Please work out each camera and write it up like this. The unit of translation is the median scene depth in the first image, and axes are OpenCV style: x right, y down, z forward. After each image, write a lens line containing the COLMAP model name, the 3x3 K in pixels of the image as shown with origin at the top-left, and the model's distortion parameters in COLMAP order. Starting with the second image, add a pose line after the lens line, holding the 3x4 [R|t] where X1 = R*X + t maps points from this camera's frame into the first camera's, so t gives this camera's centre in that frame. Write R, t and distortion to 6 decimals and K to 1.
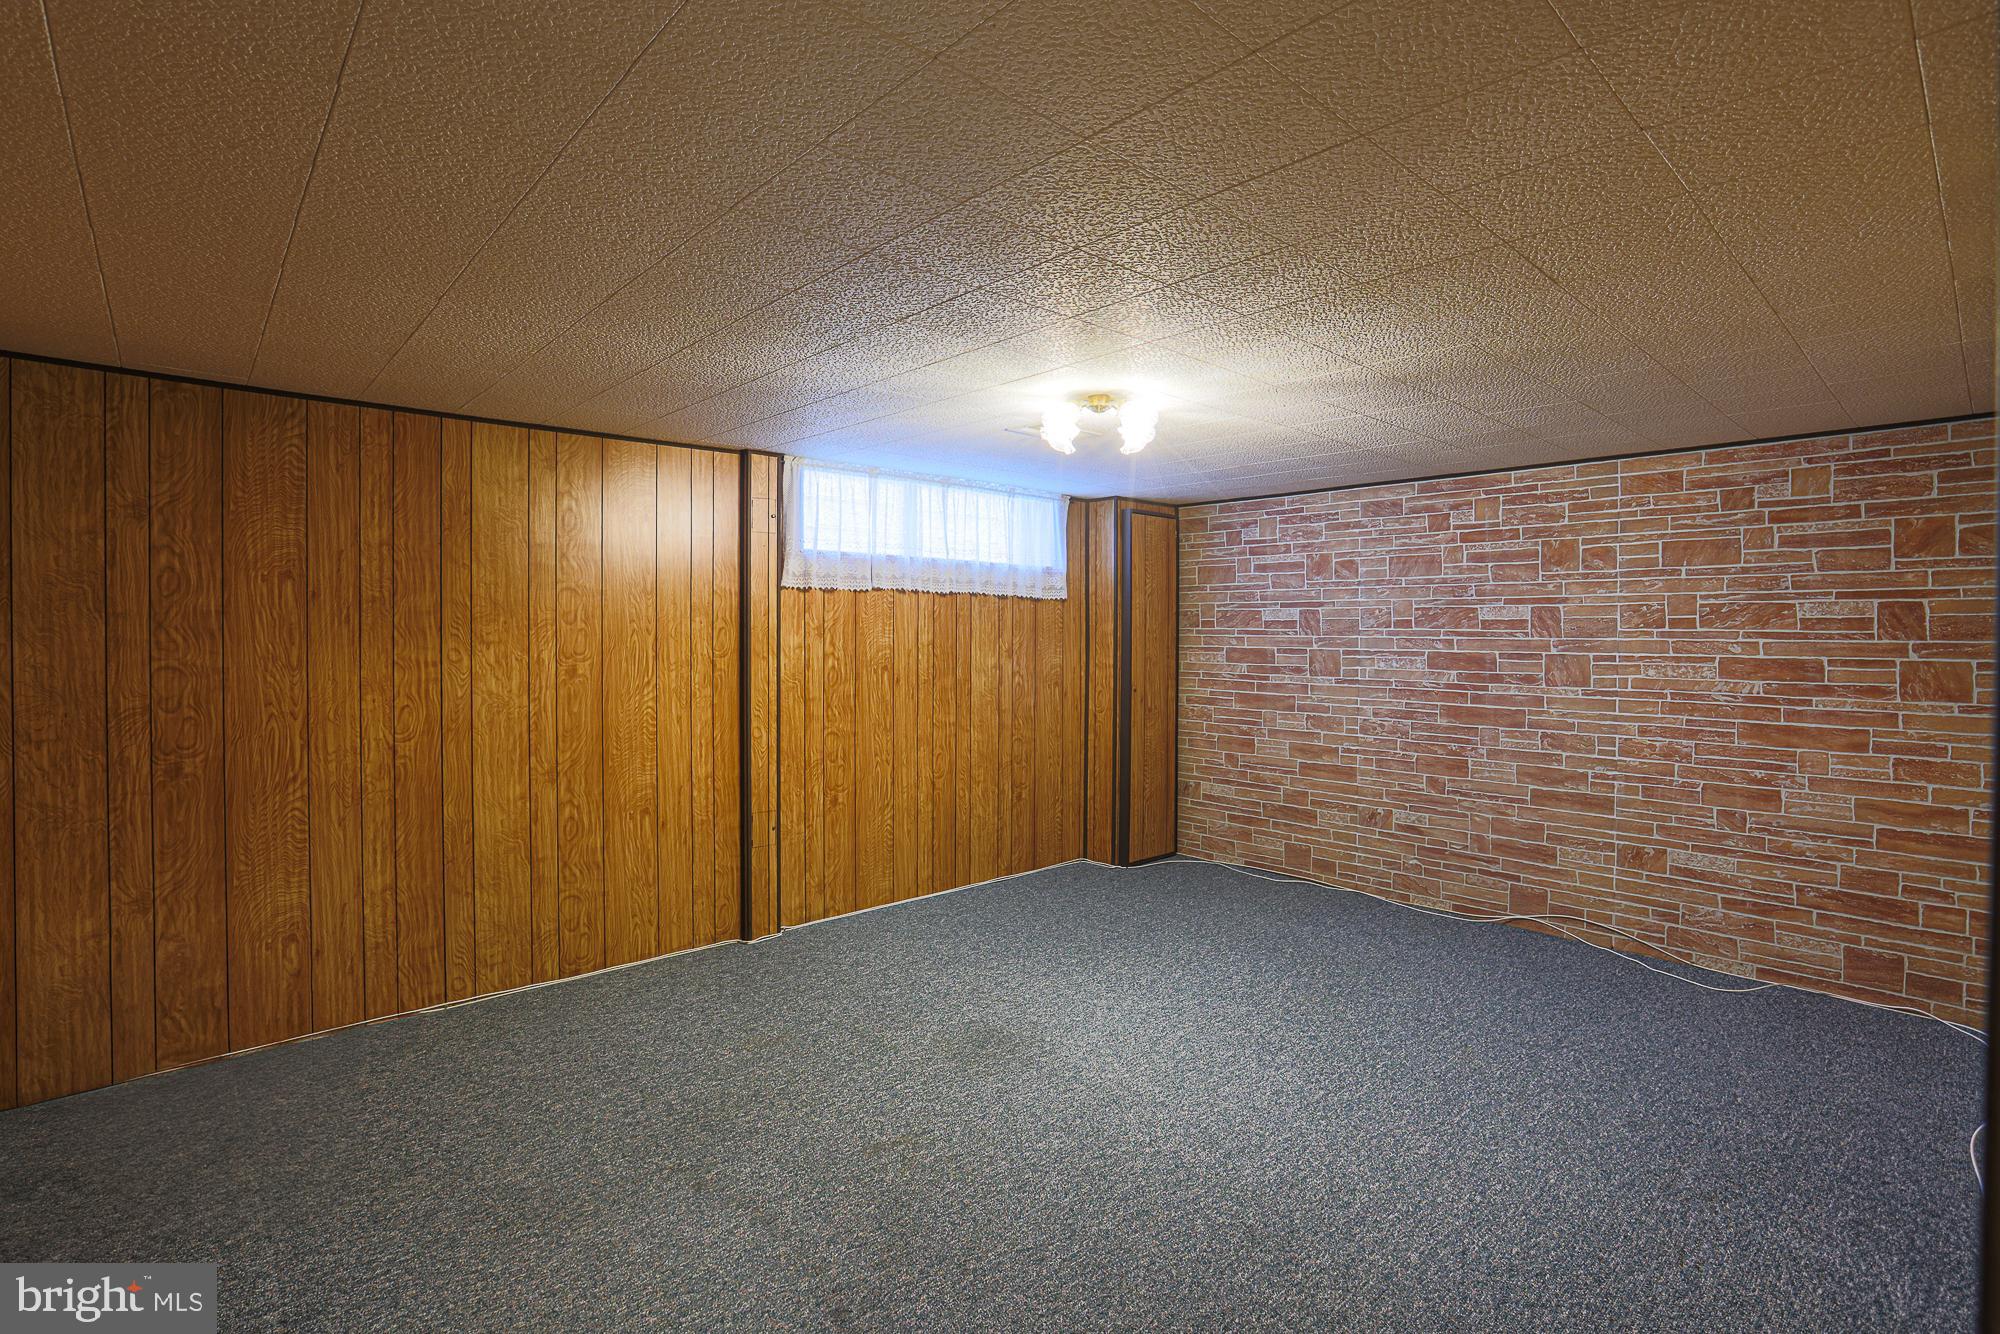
lens RADIAL K [[930.6, 0, 991.9], [0, 930.6, 637.5], [0, 0, 1]] dist [-0.032441, 0.015402]
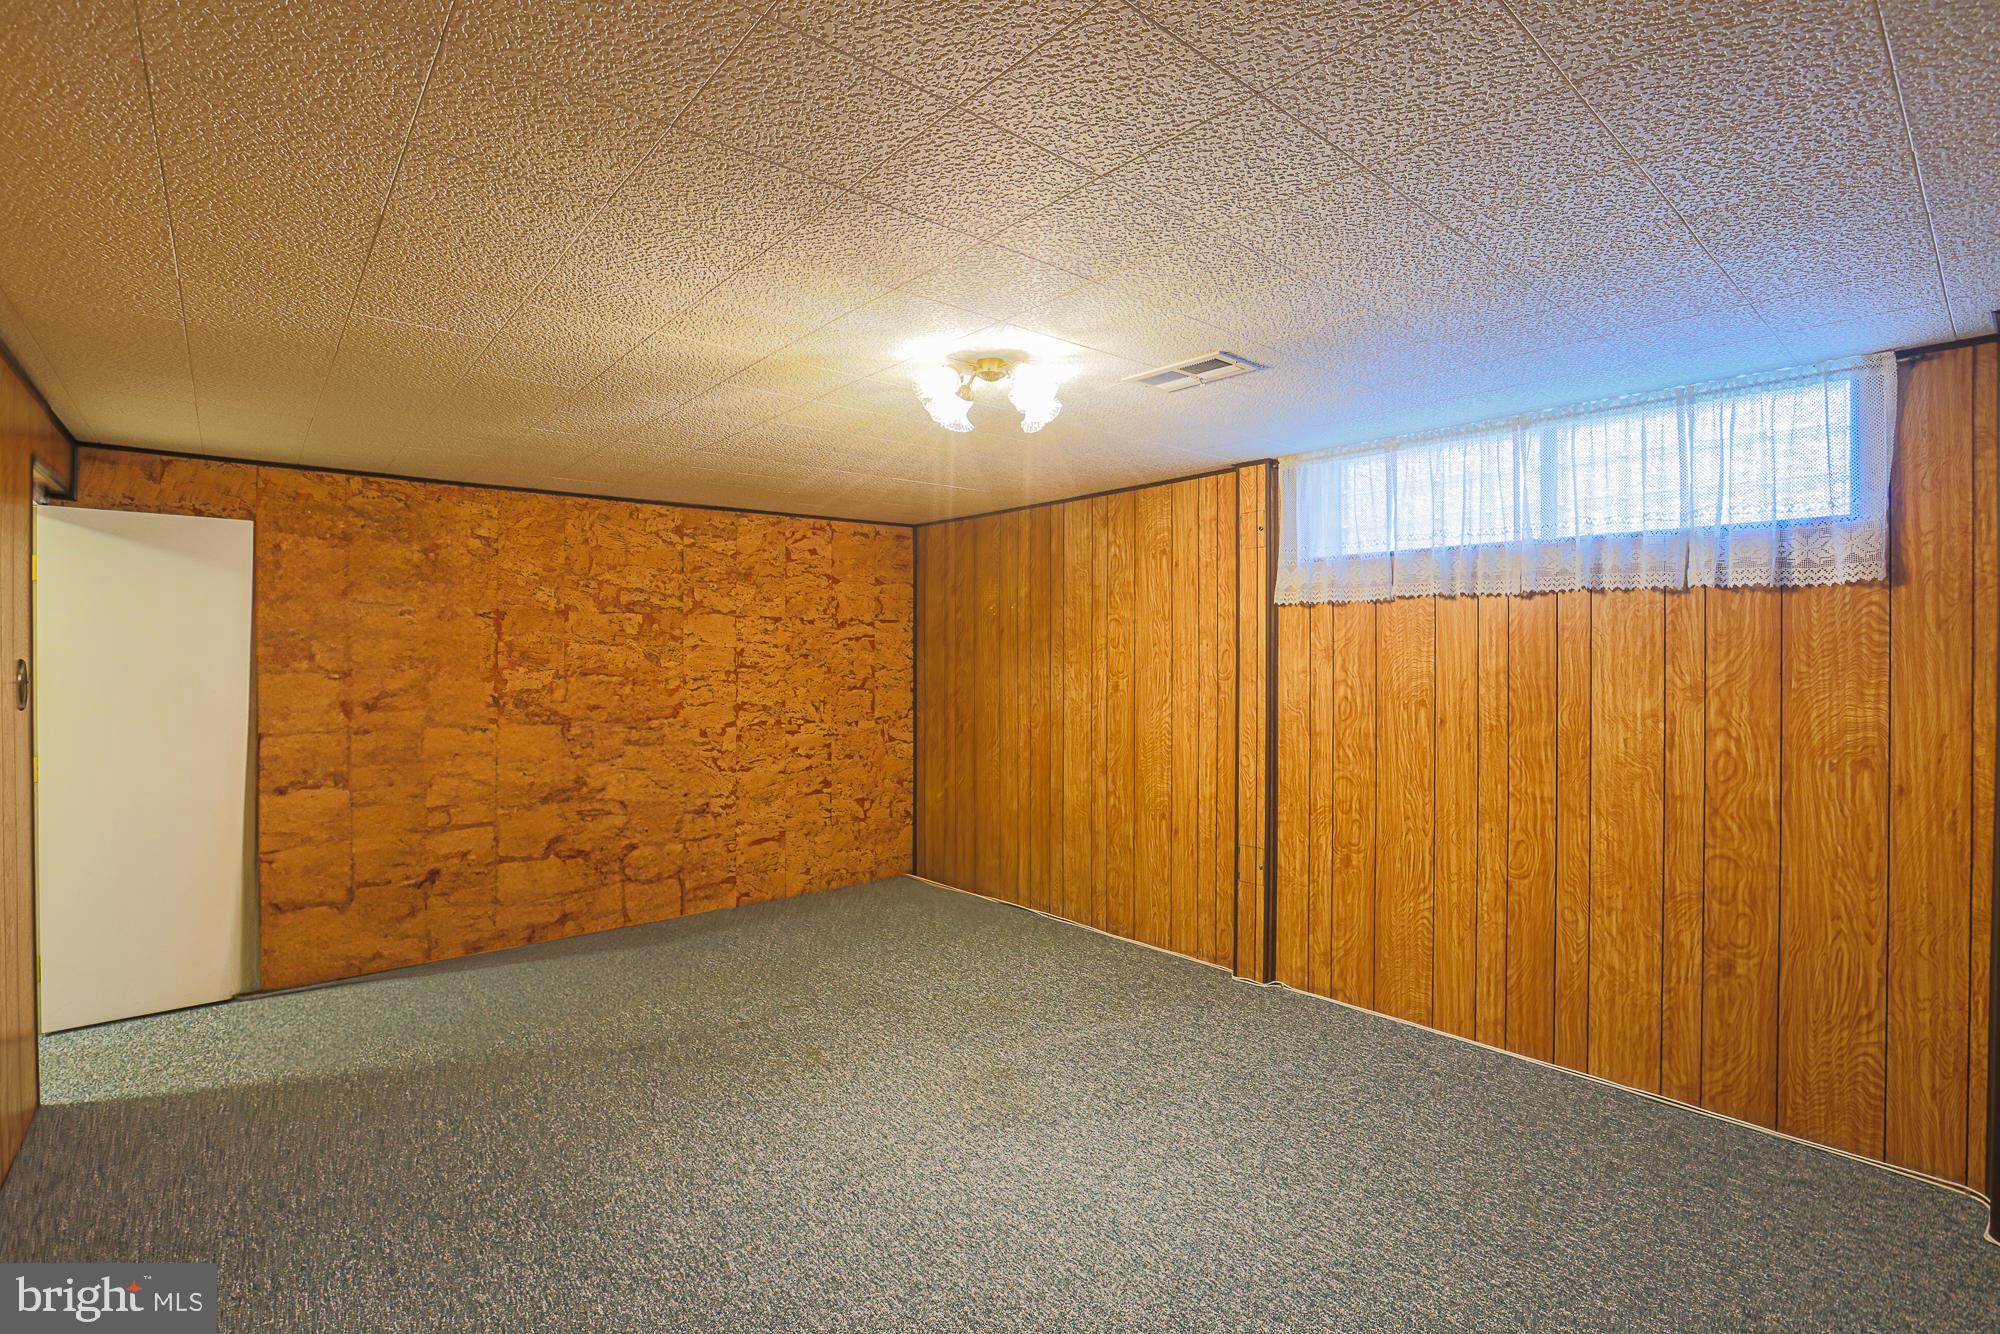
lens RADIAL K [[930.6, 0, 991.9], [0, 930.6, 637.5], [0, 0, 1]] dist [-0.032441, 0.015402]
pose [[-0.008635, -0.013995, -0.999865, 0.662297], [0.001965, 0.999900, -0.014012, -0.010089], [0.999961, -0.002086, -0.008607, 0.710446]]
